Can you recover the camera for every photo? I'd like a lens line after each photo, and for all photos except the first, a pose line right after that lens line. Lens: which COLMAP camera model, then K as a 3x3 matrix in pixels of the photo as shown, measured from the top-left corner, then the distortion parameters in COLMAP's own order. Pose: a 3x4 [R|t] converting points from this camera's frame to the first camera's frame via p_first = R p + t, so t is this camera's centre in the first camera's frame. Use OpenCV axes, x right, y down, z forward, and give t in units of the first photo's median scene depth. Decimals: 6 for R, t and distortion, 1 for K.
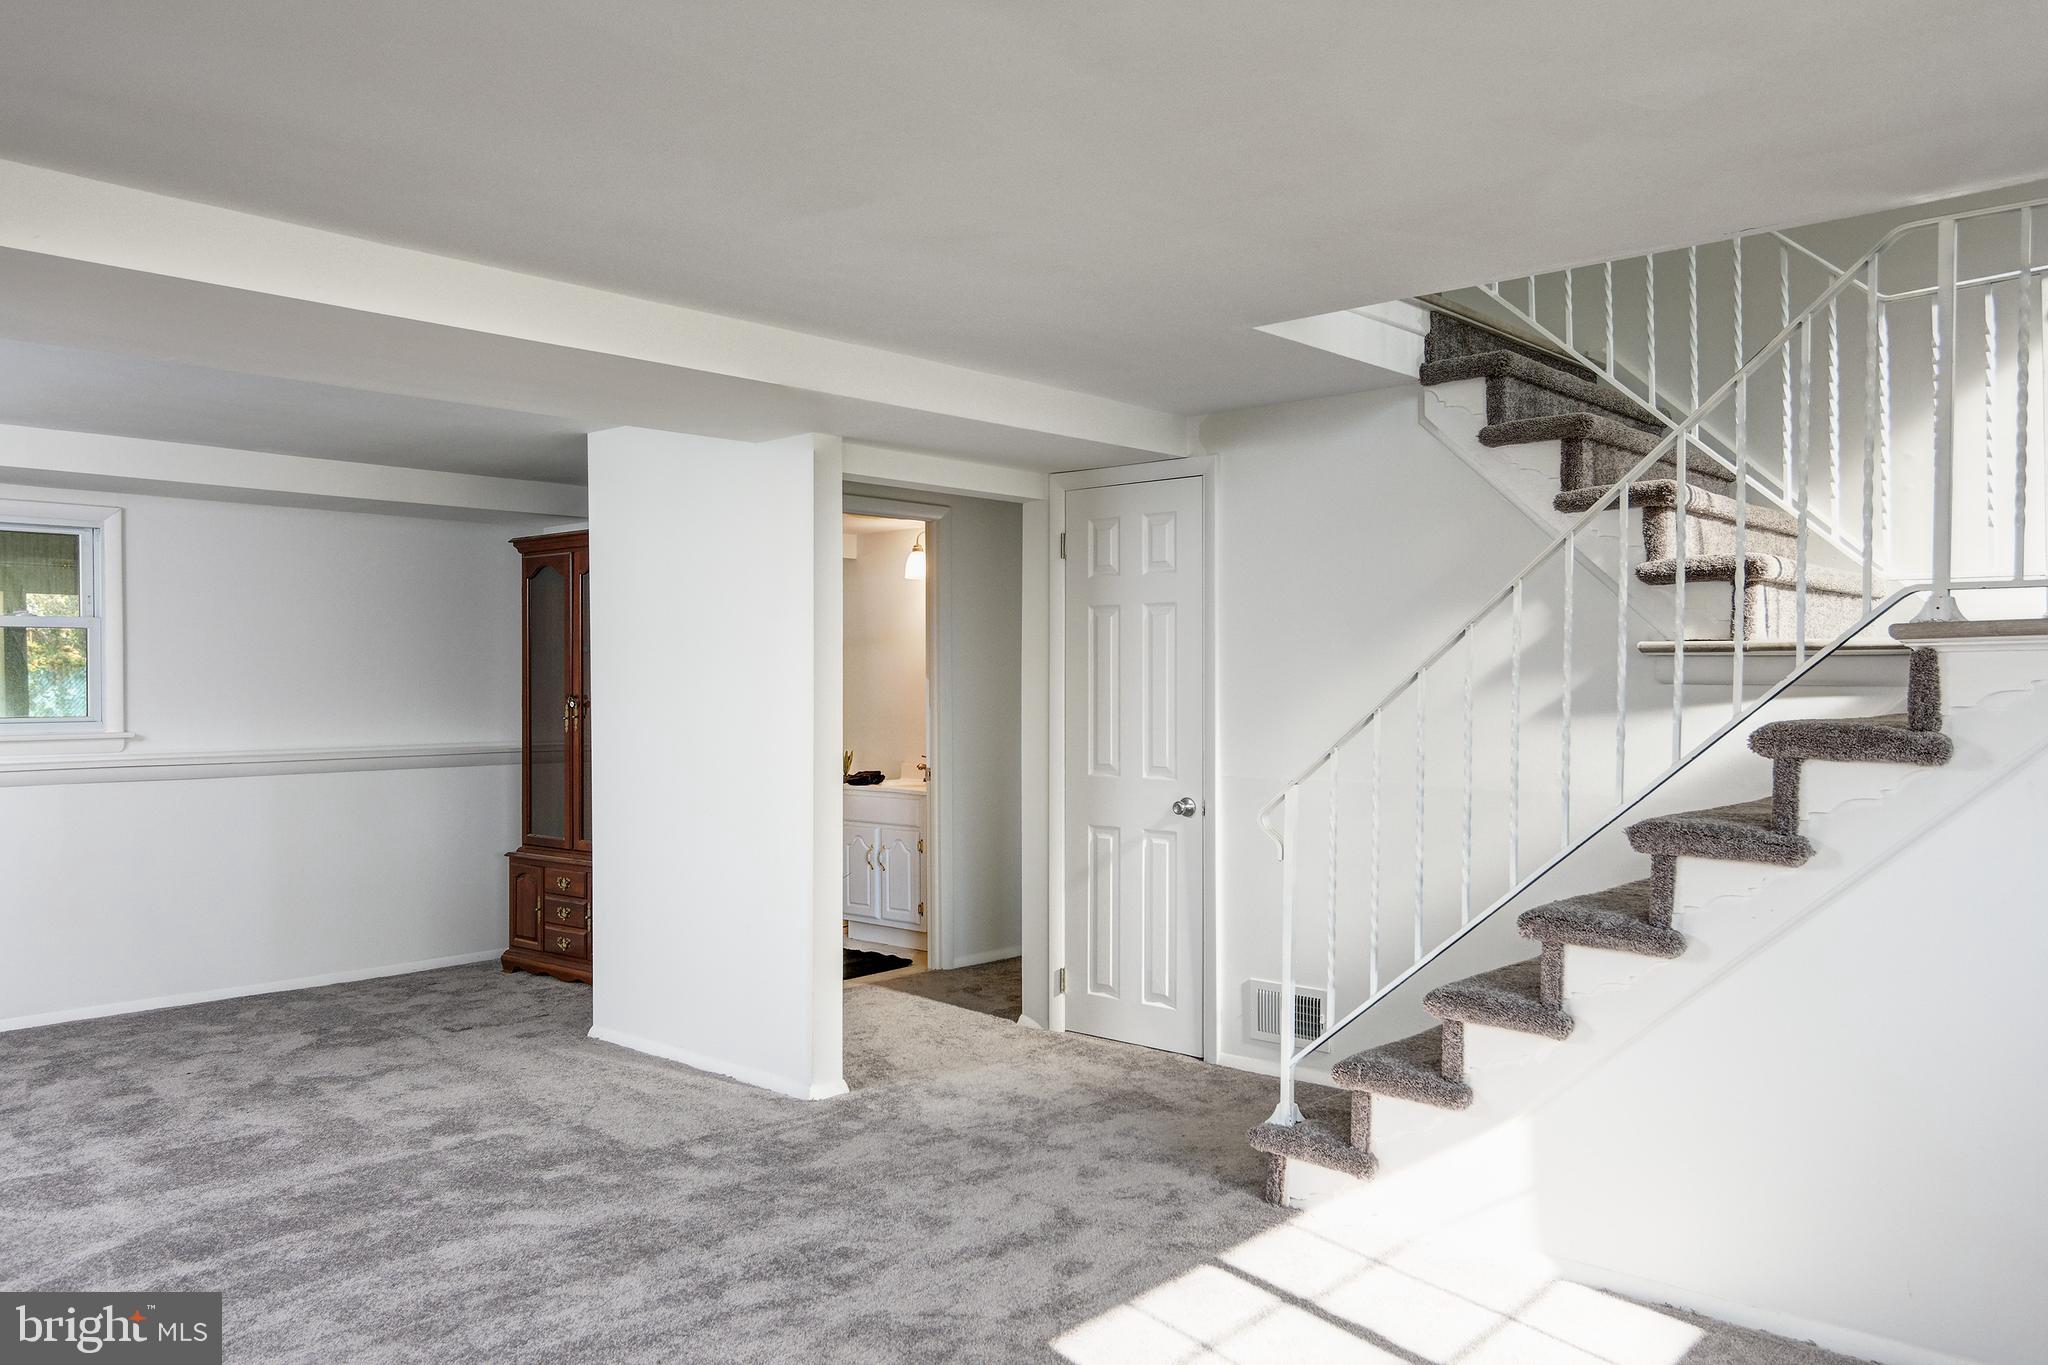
lens RADIAL K [[1494.2, 0, 1019.8], [0, 1494.2, 690.6], [0, 0, 1]] dist [0.013261, 0.002288]
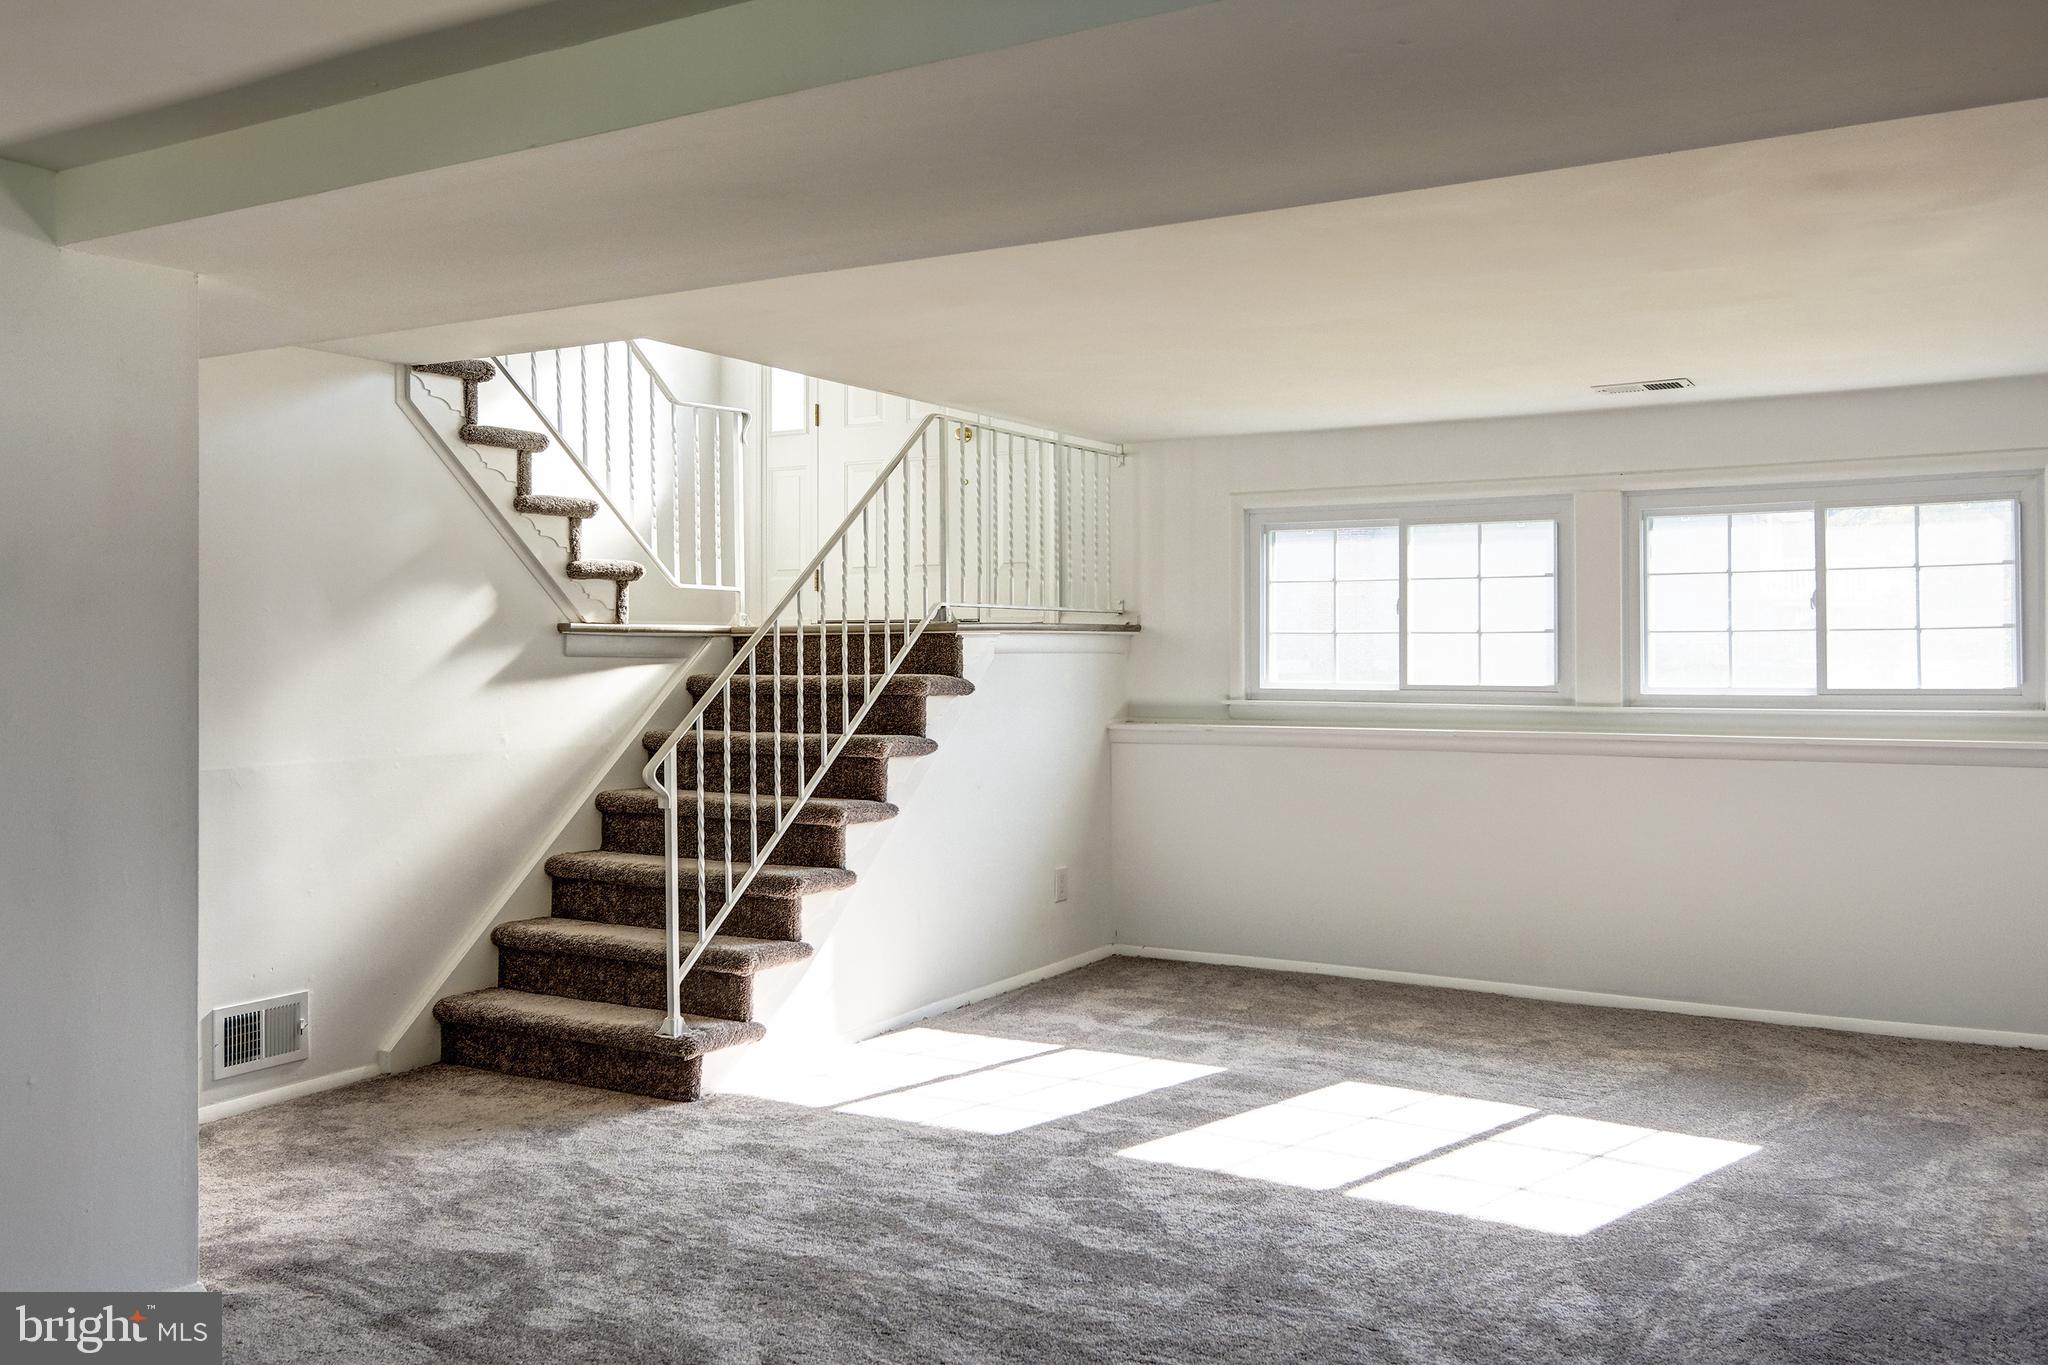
lens RADIAL K [[1711.7, 0, 1036.9], [0, 1711.7, 681.0], [0, 0, 1]] dist [0.014943, -0.038334]
pose [[-0.226271, -0.009943, 0.974014, -1.081625], [0.006648, 0.999909, 0.011751, 0.001231], [-0.974042, 0.009134, -0.226184, 0.940806]]
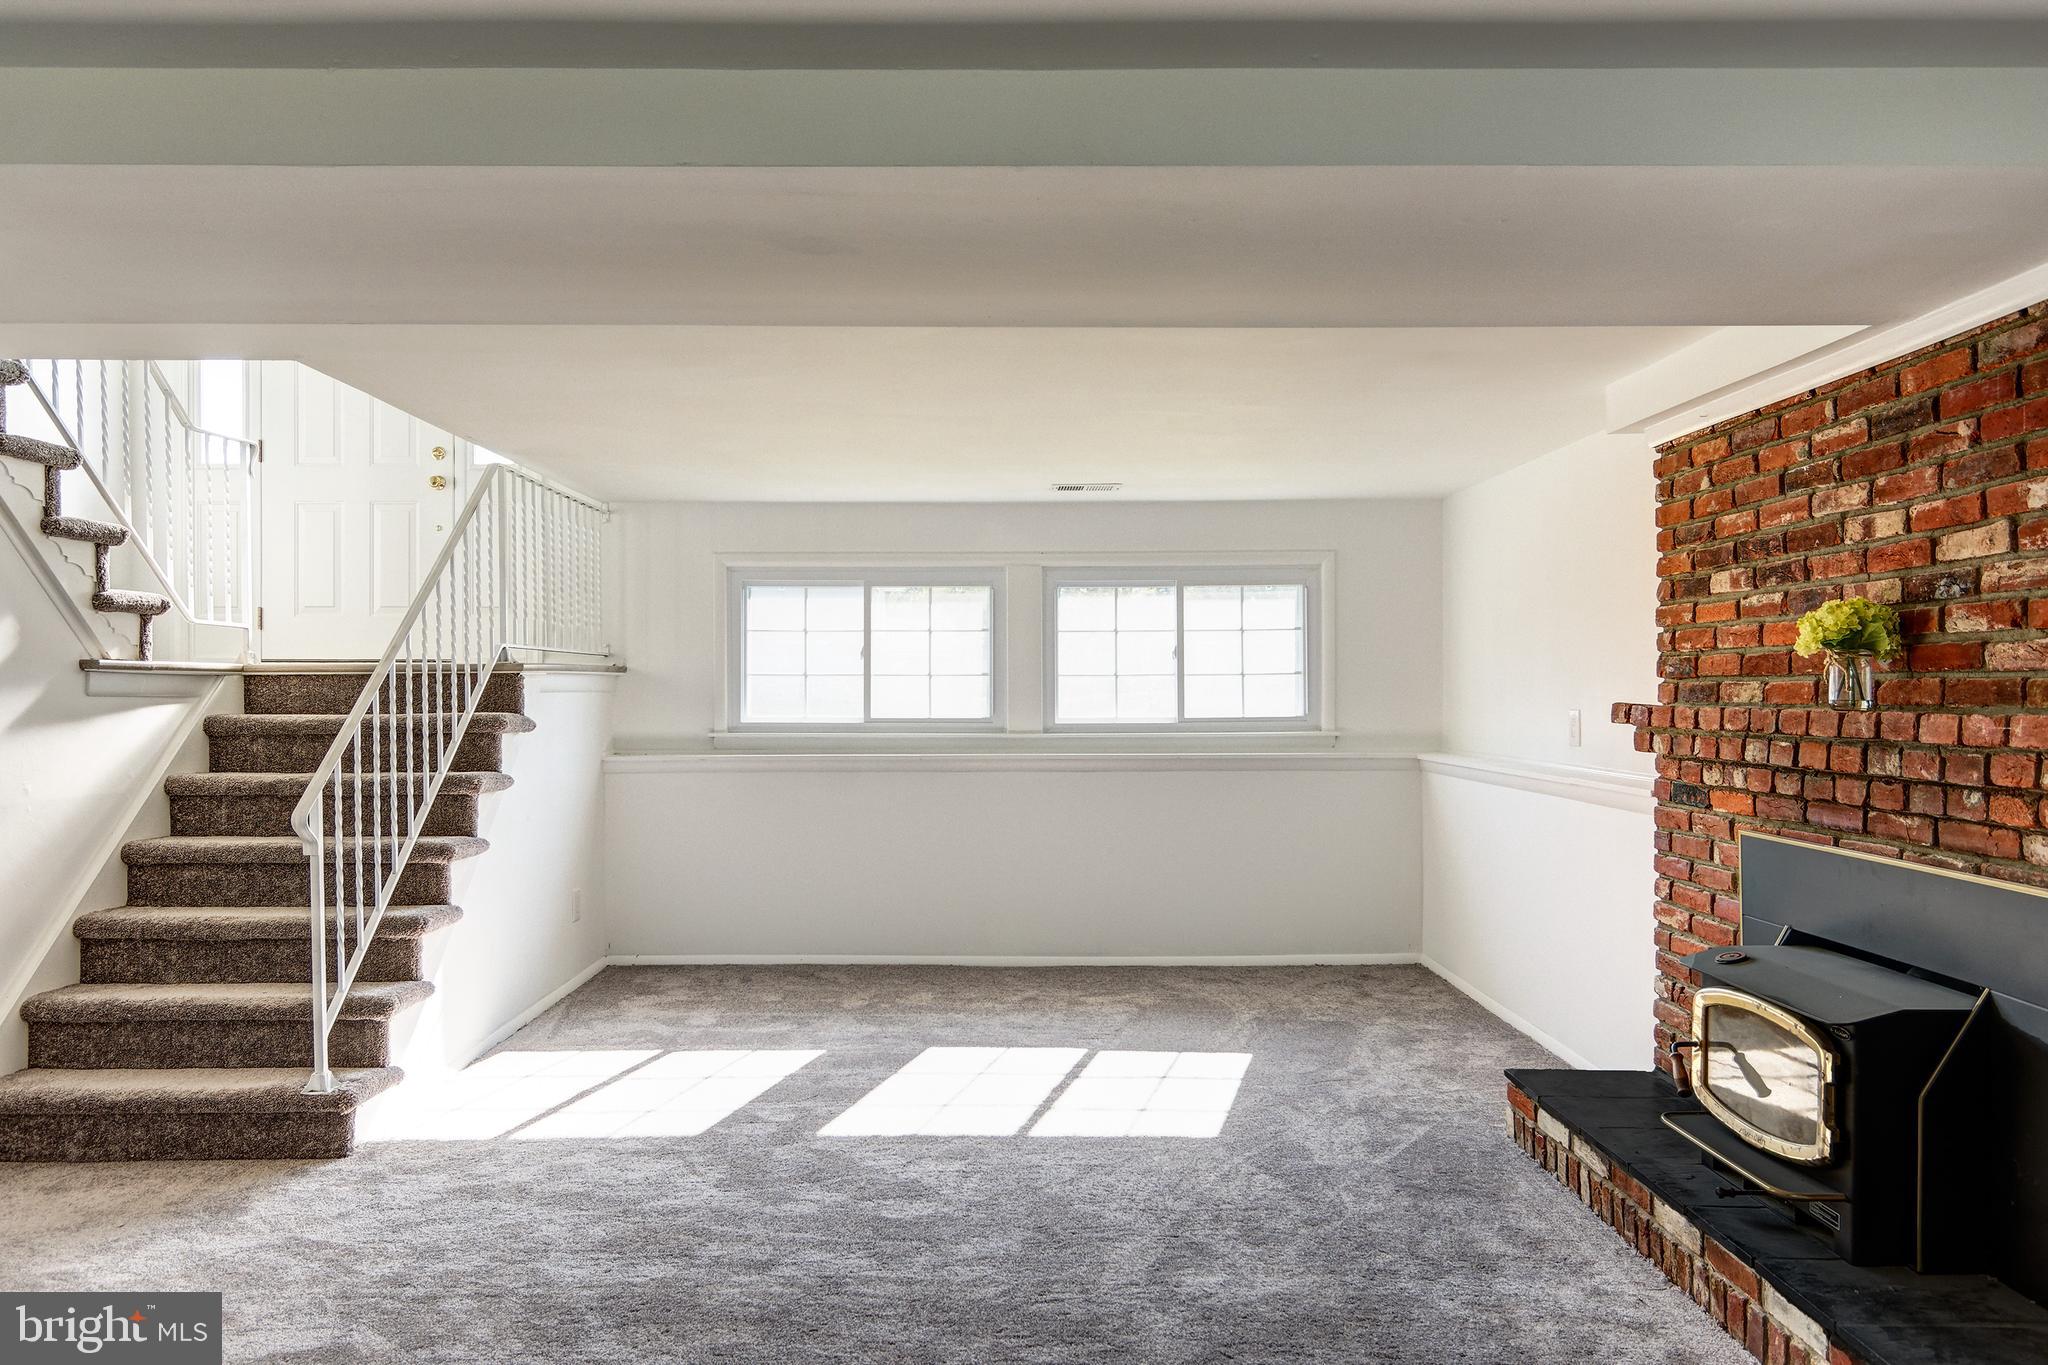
lens RADIAL K [[1412.7, 0, 1021.2], [0, 1412.7, 714.7], [0, 0, 1]] dist [0.012166, -0.013019]
pose [[-0.692855, -0.004268, 0.721064, -0.863967], [0.009551, 0.999840, 0.015095, -0.000443], [-0.721013, 0.017346, -0.692704, 1.239941]]
